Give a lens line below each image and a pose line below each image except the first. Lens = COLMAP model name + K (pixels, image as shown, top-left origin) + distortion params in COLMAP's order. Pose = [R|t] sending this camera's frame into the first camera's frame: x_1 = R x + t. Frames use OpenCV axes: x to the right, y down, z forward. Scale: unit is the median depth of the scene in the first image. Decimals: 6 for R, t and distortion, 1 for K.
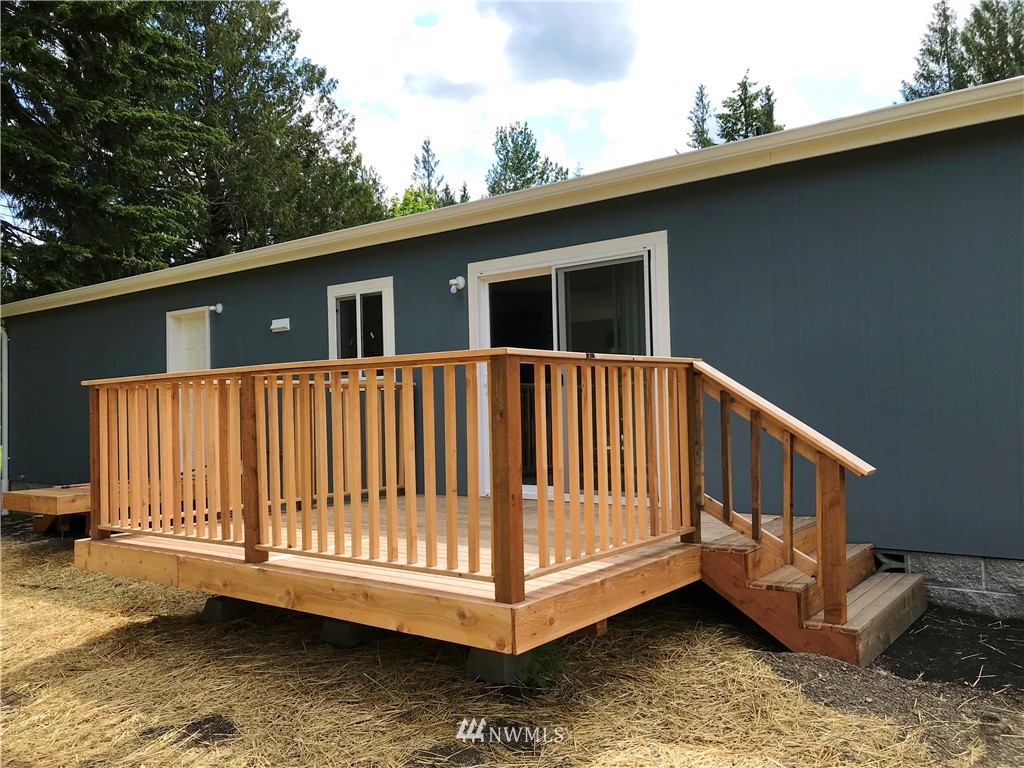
lens RADIAL K [[842.0, 0, 513.5], [0, 842.0, 387.0], [0, 0, 1]] dist [0.047618, -0.086108]
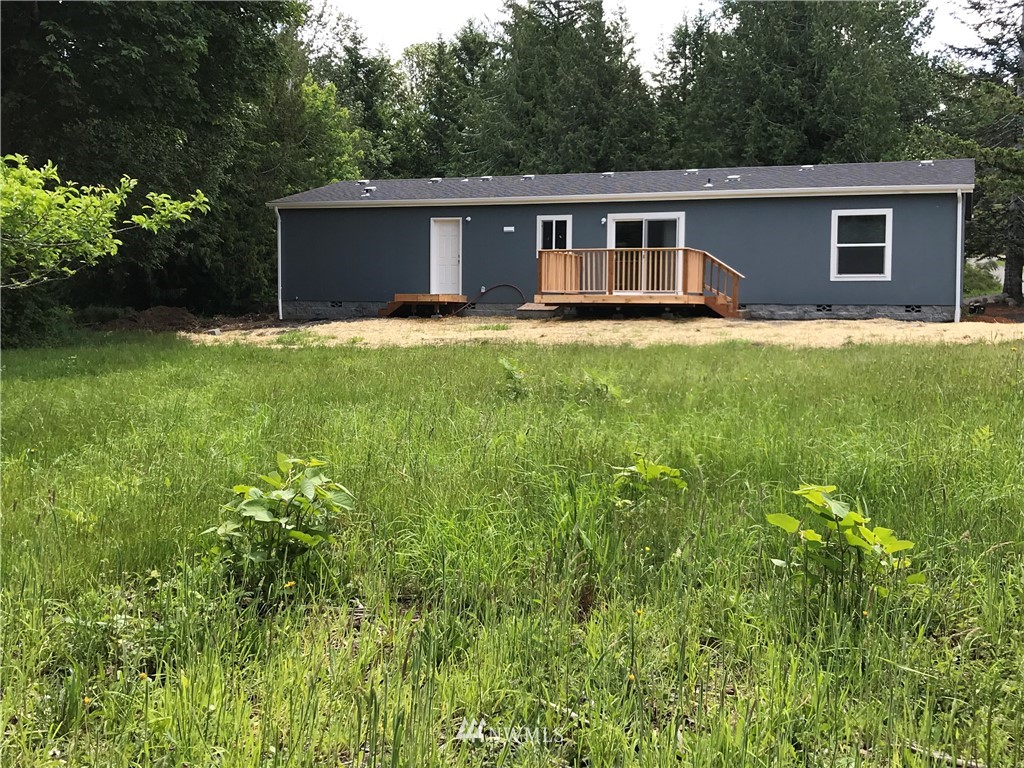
lens RADIAL K [[1224.3, 0, 511.8], [0, 1224.3, 383.1], [0, 0, 1]] dist [0.015241, 0.000000]
pose [[0.960300, 0.011109, 0.278748, -1.504908], [-0.035158, 0.996059, 0.081424, 0.096806], [-0.276745, -0.087992, 0.956906, -2.900348]]
